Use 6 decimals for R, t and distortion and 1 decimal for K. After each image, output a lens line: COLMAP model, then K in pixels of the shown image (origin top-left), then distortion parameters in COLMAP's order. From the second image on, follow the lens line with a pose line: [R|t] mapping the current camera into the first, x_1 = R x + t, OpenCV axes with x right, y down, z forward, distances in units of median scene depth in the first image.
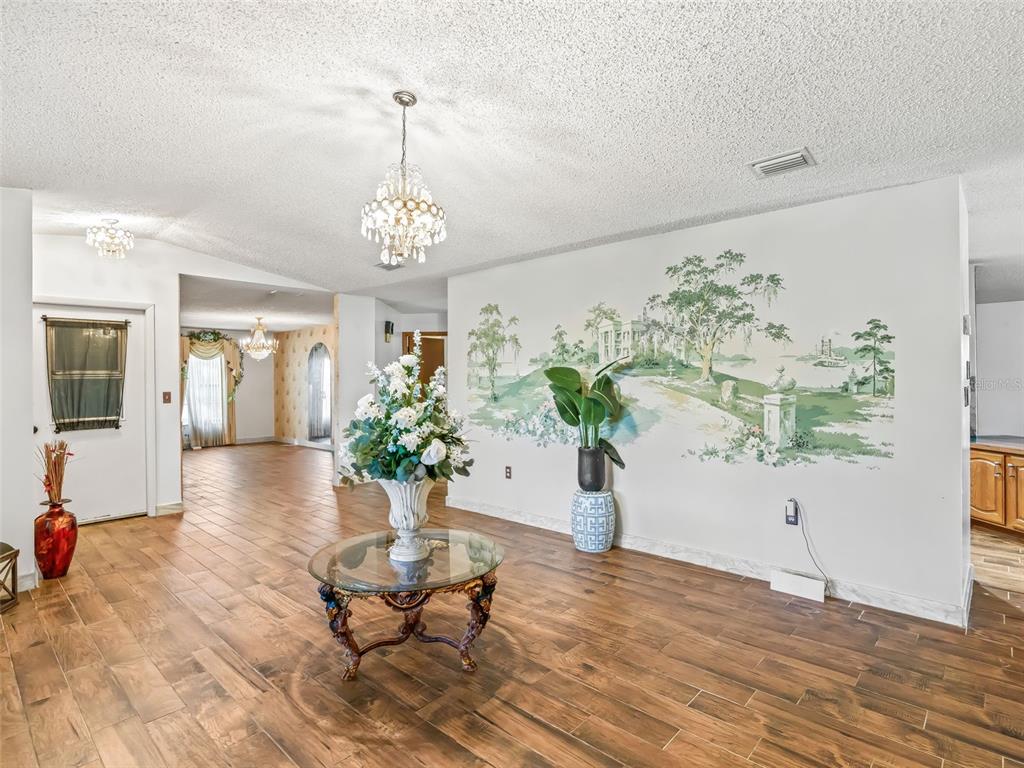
lens RADIAL K [[539.1, 0, 512.0], [0, 539.1, 384.0], [0, 0, 1]] dist [-0.000174, -0.000001]
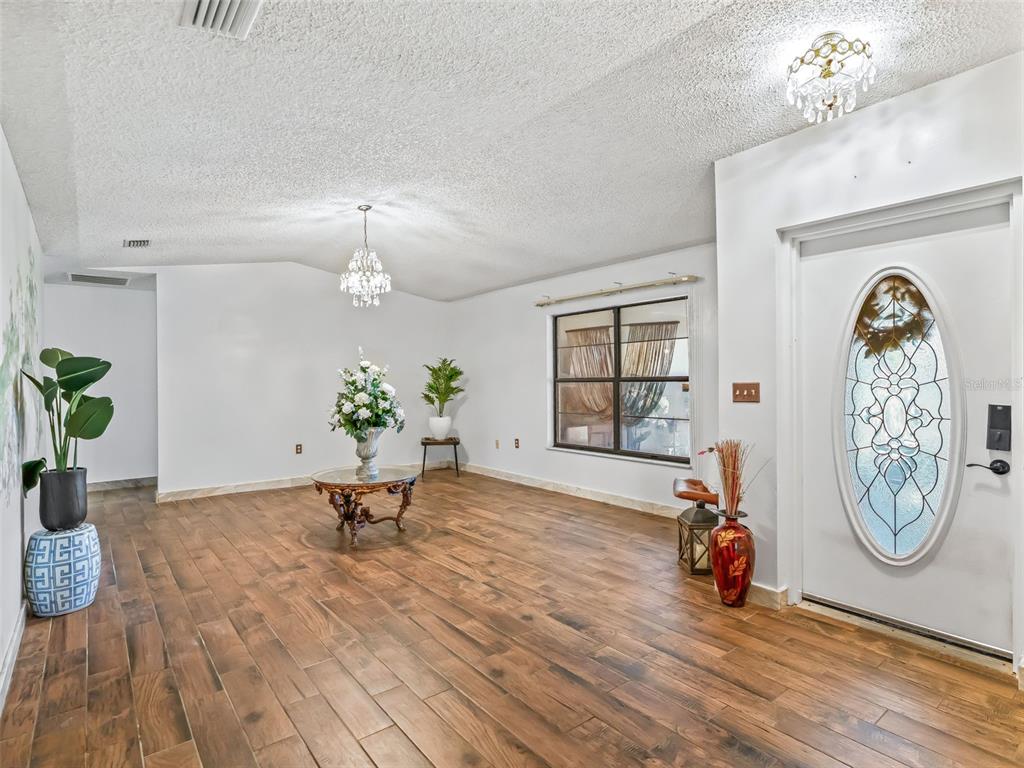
lens RADIAL K [[539.1, 0, 512.0], [0, 539.1, 384.0], [0, 0, 1]] dist [-0.000174, -0.000001]
pose [[-0.989280, 0.017555, 0.144973, -0.809497], [0.019936, 0.999689, 0.014986, 0.004362], [-0.144665, 0.017715, -0.989322, 2.349518]]
